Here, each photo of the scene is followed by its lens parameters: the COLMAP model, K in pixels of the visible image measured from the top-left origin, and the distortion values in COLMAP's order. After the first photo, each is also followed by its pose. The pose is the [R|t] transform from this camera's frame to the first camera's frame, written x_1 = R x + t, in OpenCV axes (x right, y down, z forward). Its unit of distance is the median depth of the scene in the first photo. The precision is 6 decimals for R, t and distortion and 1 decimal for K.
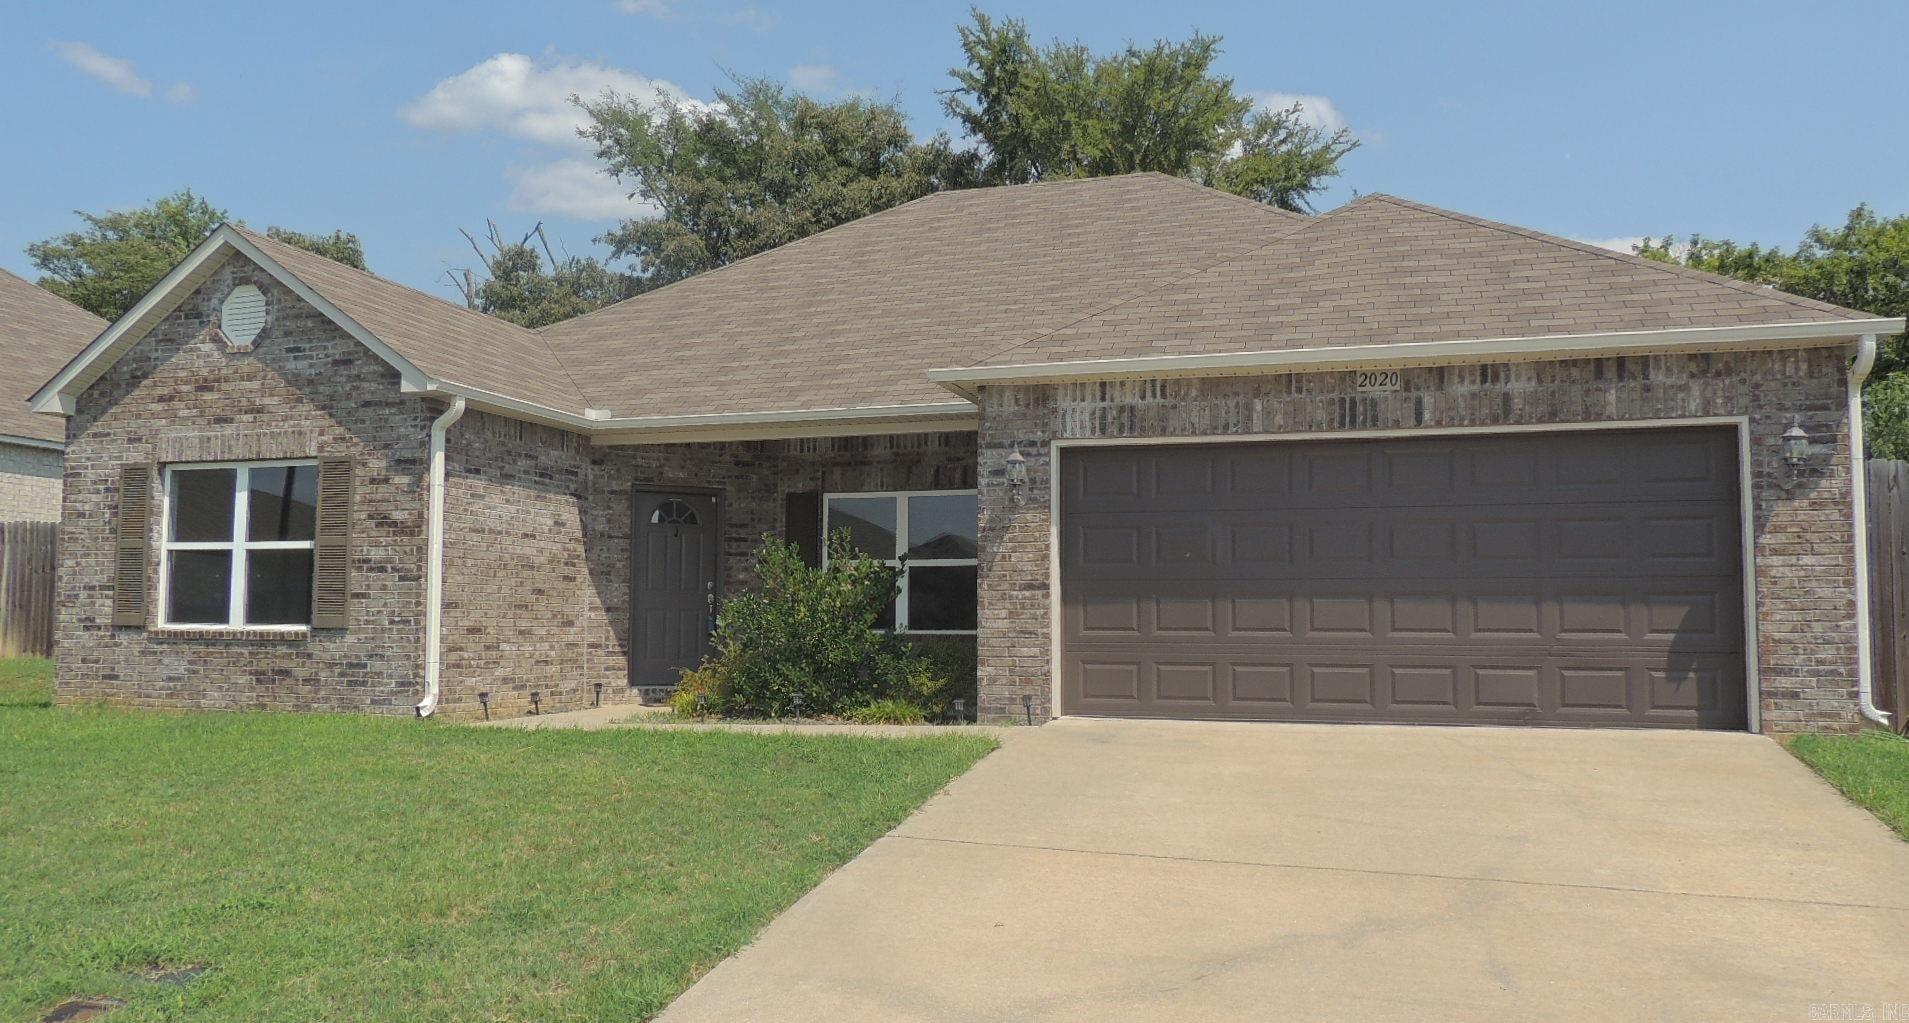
lens RADIAL K [[1373.5, 0, 951.2], [0, 1373.5, 538.0], [0, 0, 1]] dist [-0.025314, 0.008008]
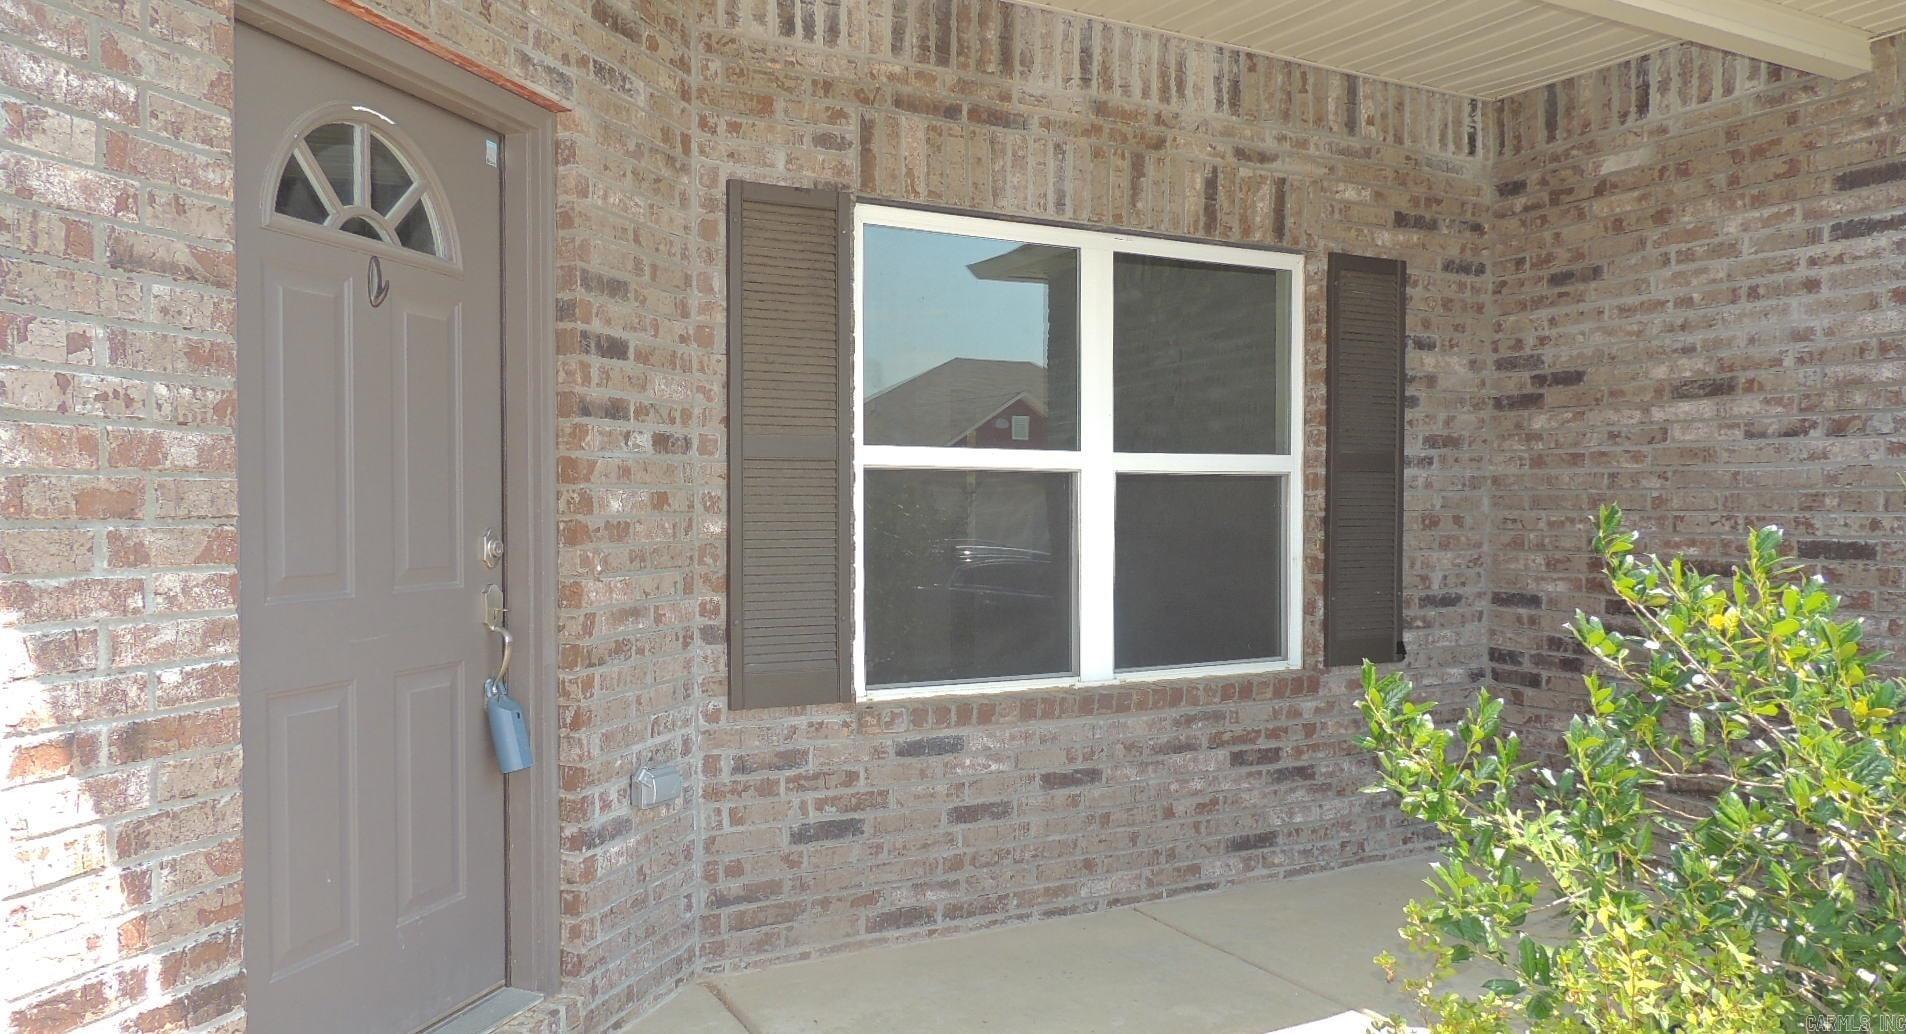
lens RADIAL K [[1379.1, 0, 962.3], [0, 1379.1, 537.9], [0, 0, 1]] dist [-0.000956, 0.000062]
pose [[0.681345, -0.023101, 0.731597, -0.345827], [-0.045706, 0.996209, 0.074022, 0.016220], [-0.730534, -0.083873, 0.677706, 0.965699]]
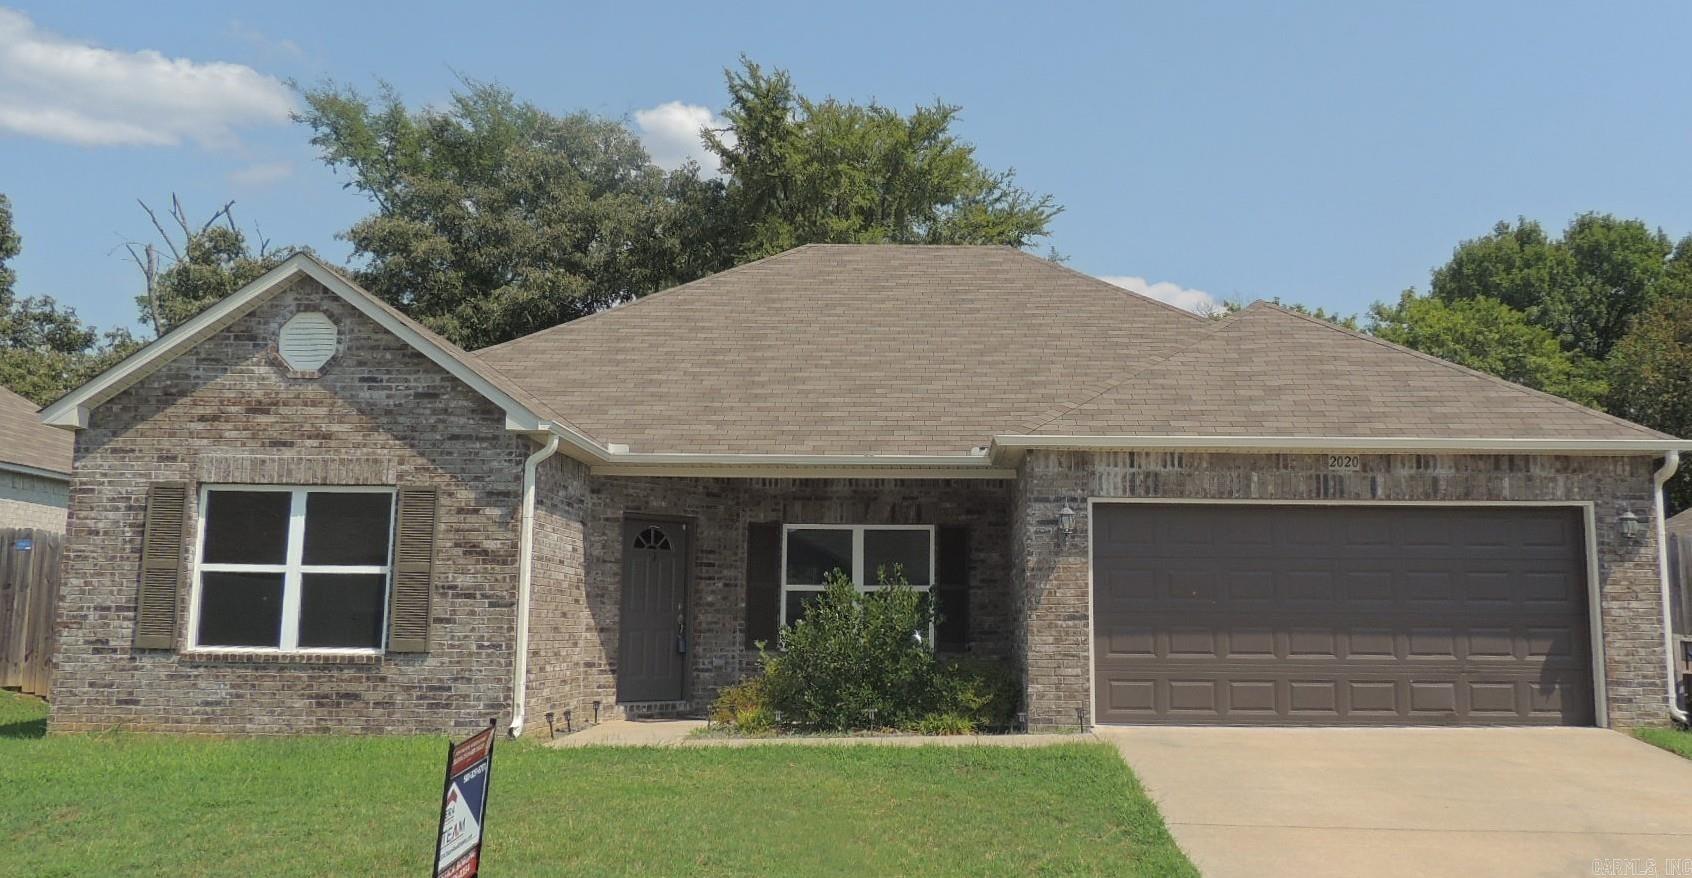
lens RADIAL K [[1376.6, 0, 923.2], [0, 1376.6, 439.4], [0, 0, 1]] dist [-0.019572, -0.003904]
pose [[0.951959, 0.043566, 0.303112, -0.396637], [-0.022244, 0.997051, -0.073445, -0.026235], [-0.305418, 0.063174, 0.950120, -0.110869]]
